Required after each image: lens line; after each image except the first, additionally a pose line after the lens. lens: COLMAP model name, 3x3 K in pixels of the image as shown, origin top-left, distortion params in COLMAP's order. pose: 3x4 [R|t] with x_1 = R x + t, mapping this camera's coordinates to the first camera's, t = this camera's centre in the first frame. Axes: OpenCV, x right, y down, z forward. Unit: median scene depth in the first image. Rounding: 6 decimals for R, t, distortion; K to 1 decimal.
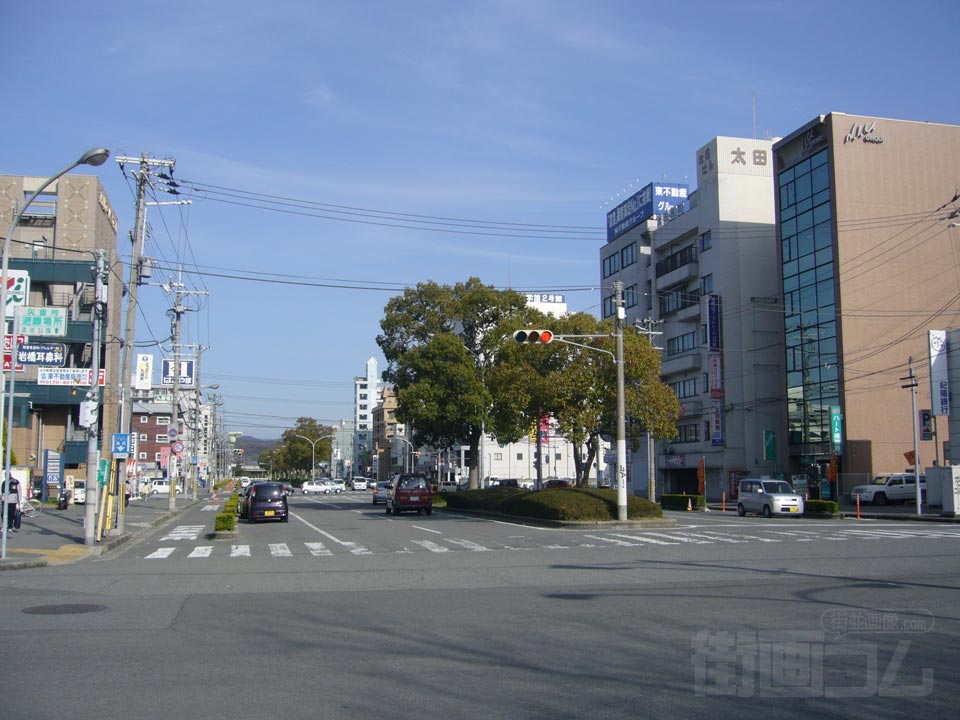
lens RADIAL K [[1023.7, 0, 480.0], [0, 1023.7, 360.0], [0, 0, 1]] dist [-0.072093, 0.056614]
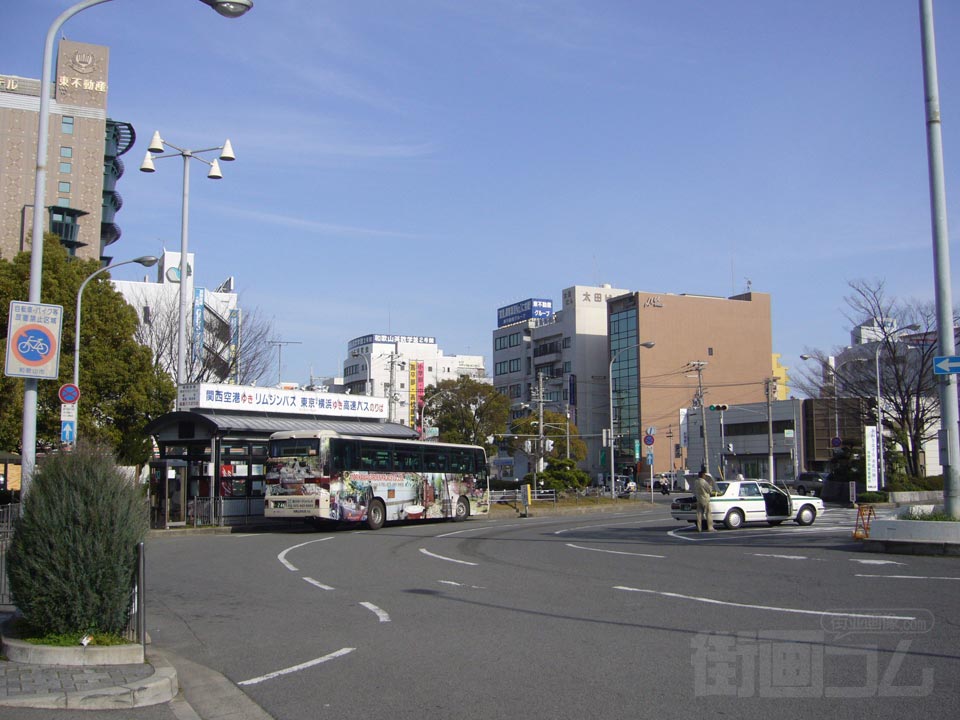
lens RADIAL K [[1023.7, 0, 480.0], [0, 1023.7, 360.0], [0, 0, 1]] dist [-0.072093, 0.056614]
pose [[0.979640, 0.021090, 0.199652, -0.293402], [-0.022004, 0.999755, 0.002361, -0.089089], [-0.199553, -0.006706, 0.979864, -0.747143]]
